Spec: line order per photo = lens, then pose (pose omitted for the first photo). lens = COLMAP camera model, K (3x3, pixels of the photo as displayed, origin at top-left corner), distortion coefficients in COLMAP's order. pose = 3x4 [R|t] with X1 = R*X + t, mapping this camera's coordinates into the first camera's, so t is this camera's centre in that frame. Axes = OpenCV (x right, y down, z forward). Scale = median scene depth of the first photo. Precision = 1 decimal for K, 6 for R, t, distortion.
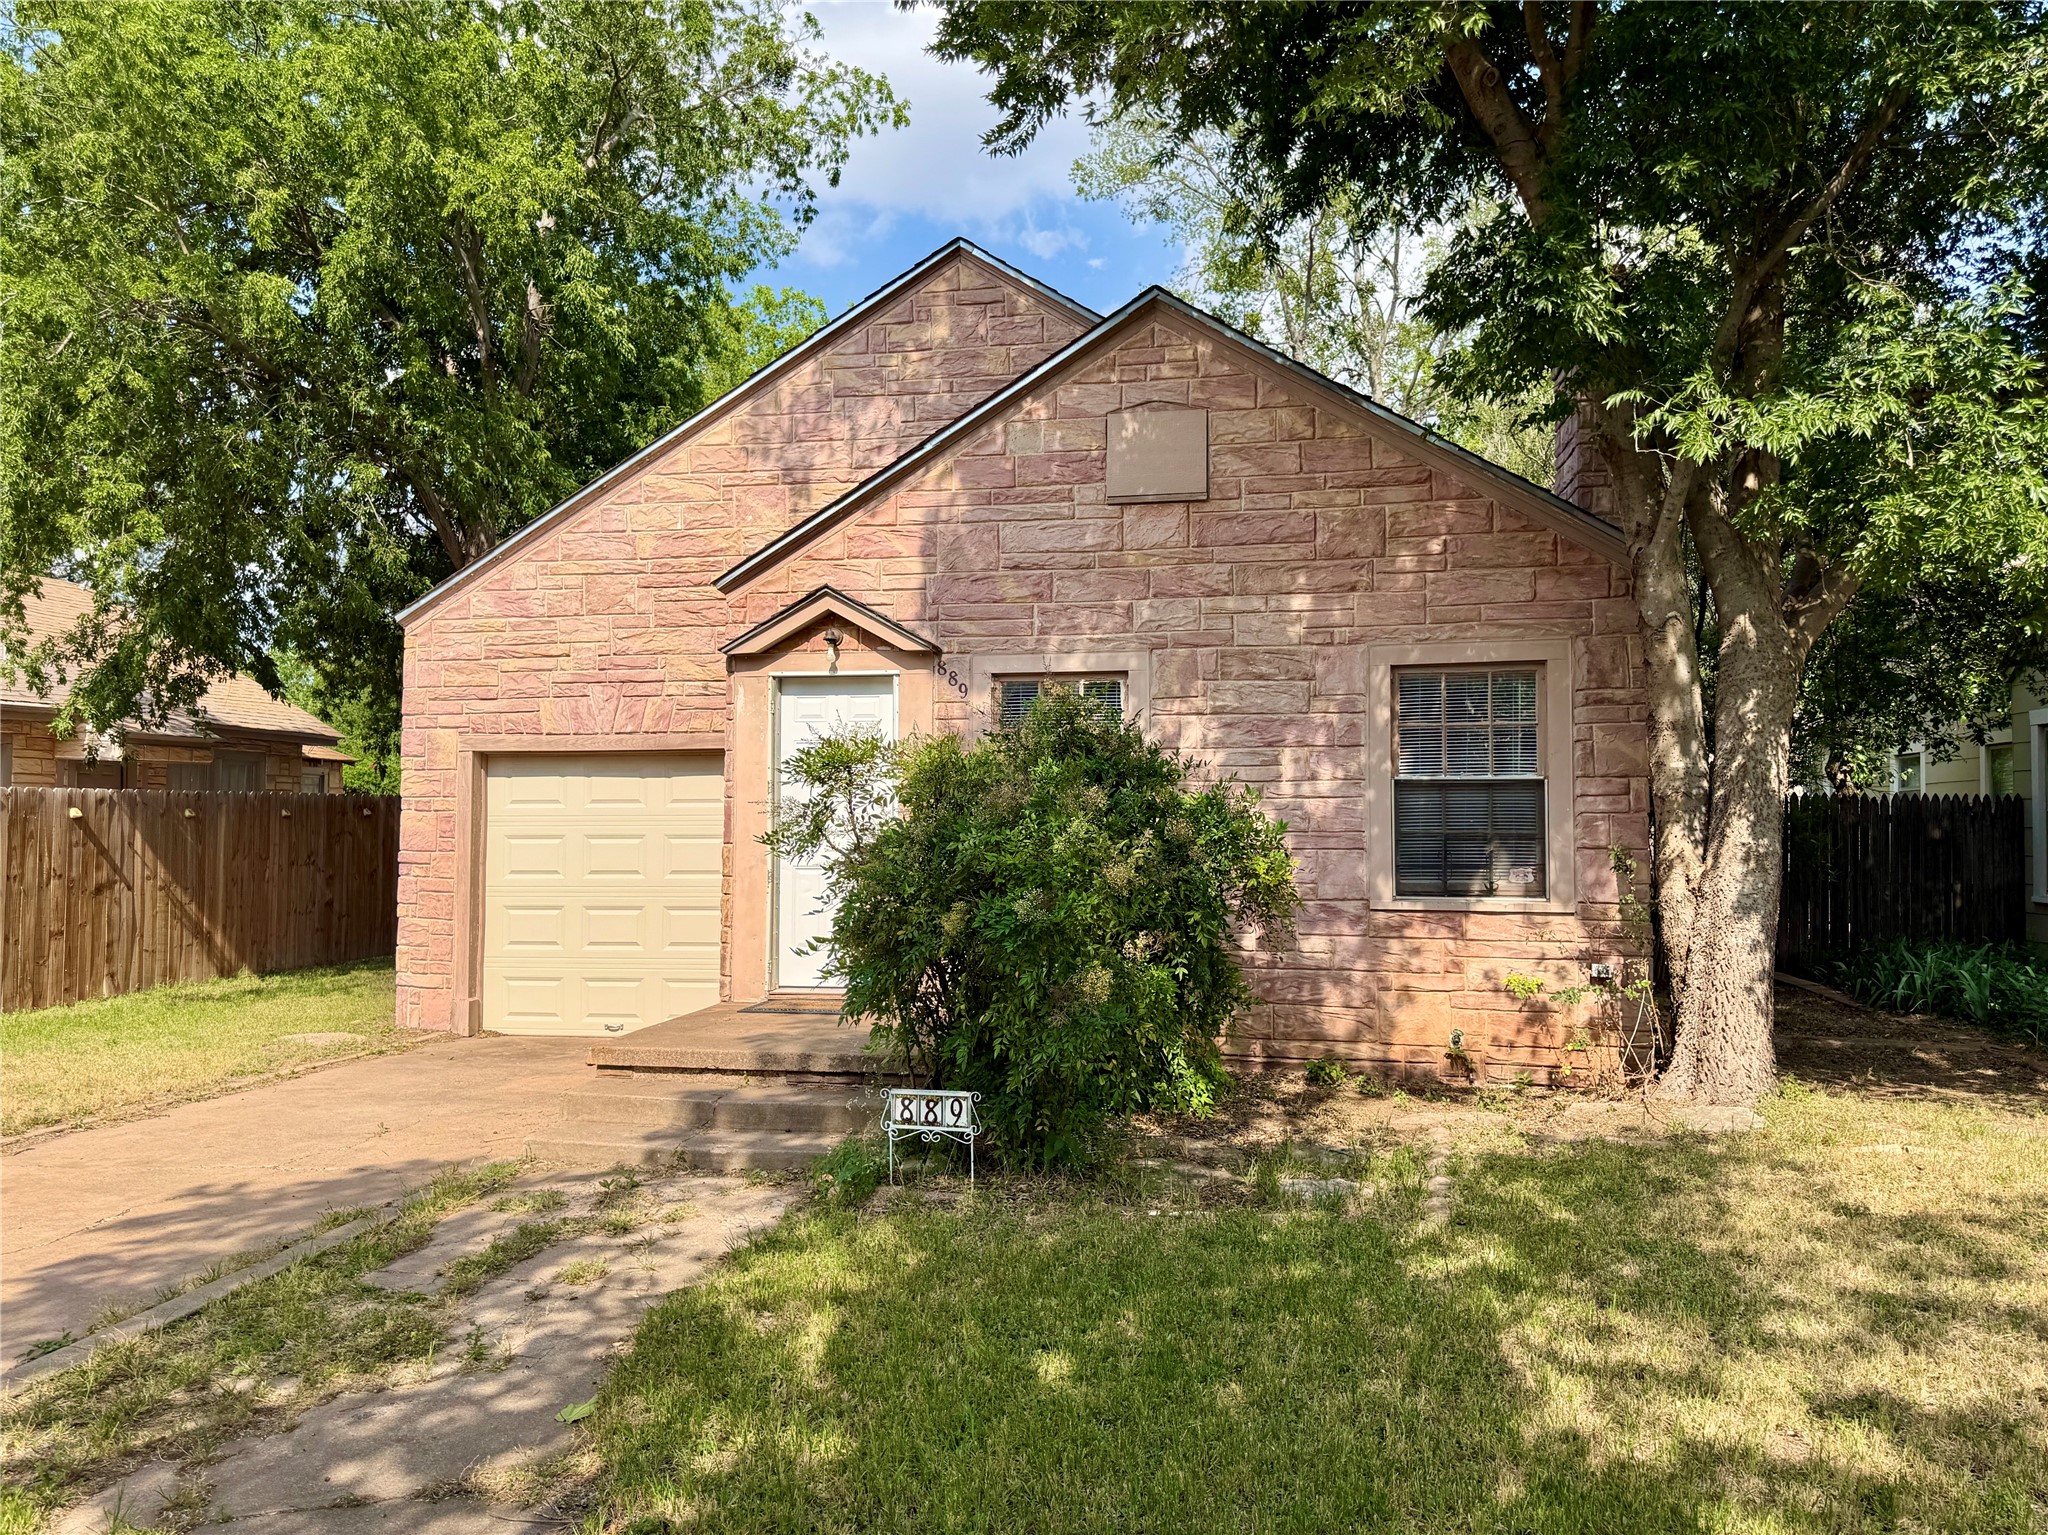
lens RADIAL K [[1448.0, 0, 1023.5], [0, 1448.0, 769.5], [0, 0, 1]] dist [0.093987, -0.002733]
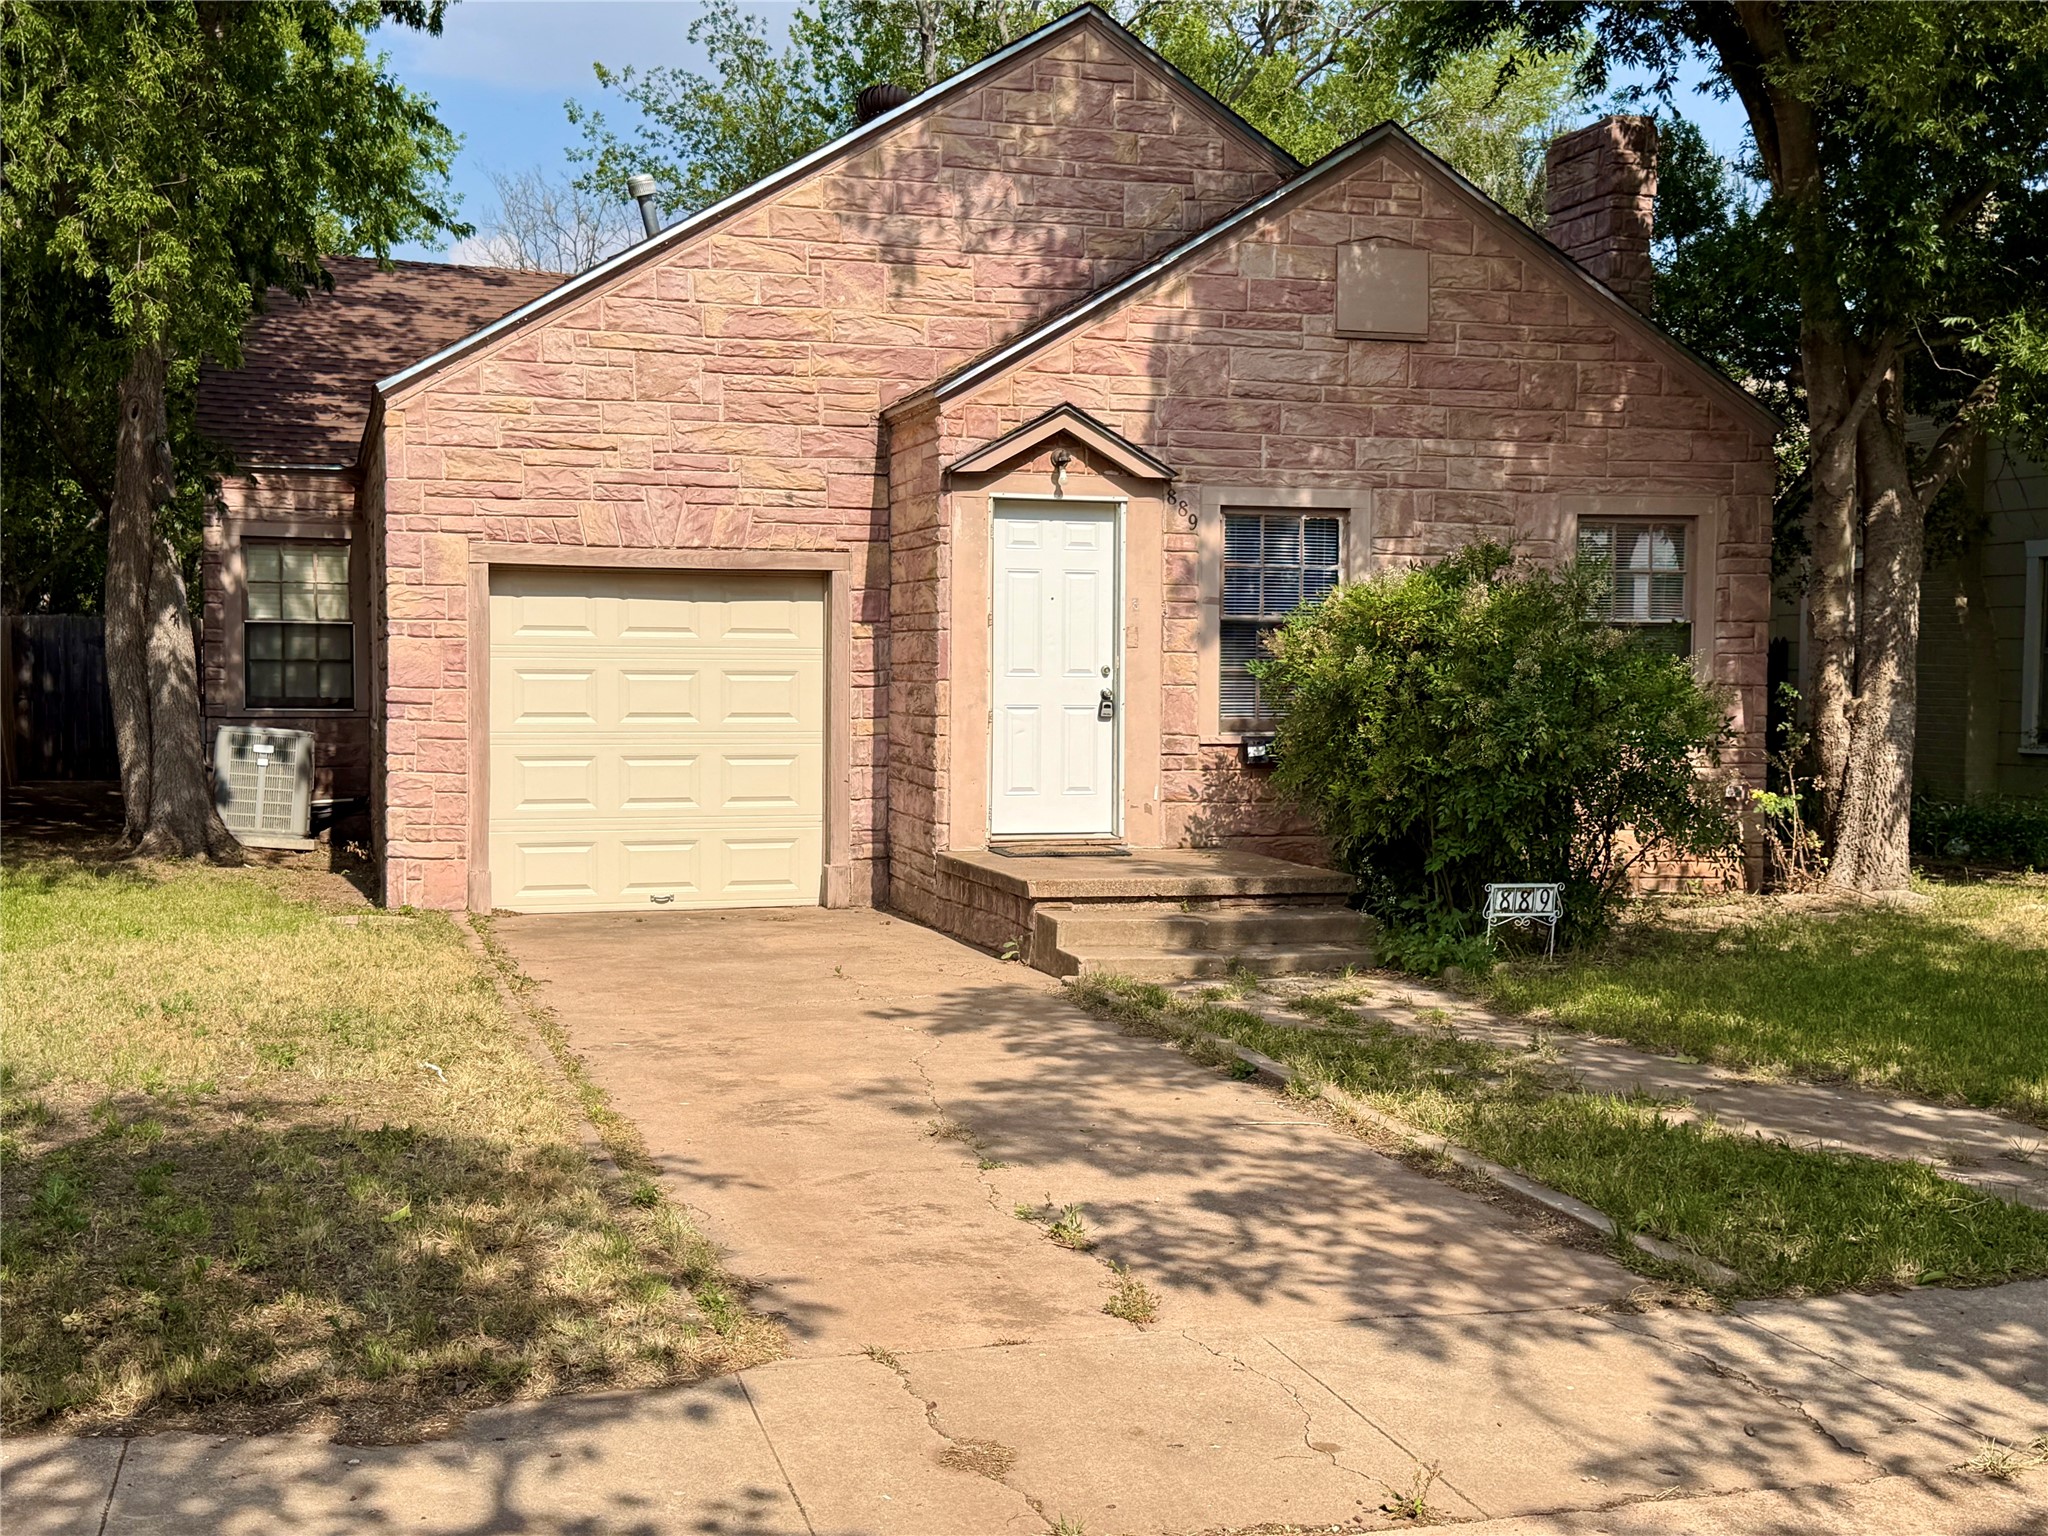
lens RADIAL K [[2312.9, 0, 1023.6], [0, 2312.9, 767.6], [0, 0, 1]] dist [0.112132, 0.000000]
pose [[0.887446, -0.013239, 0.460722, -0.840686], [-0.024352, 0.996844, 0.075553, -0.005248], [-0.460268, -0.078269, 0.884323, -0.315120]]
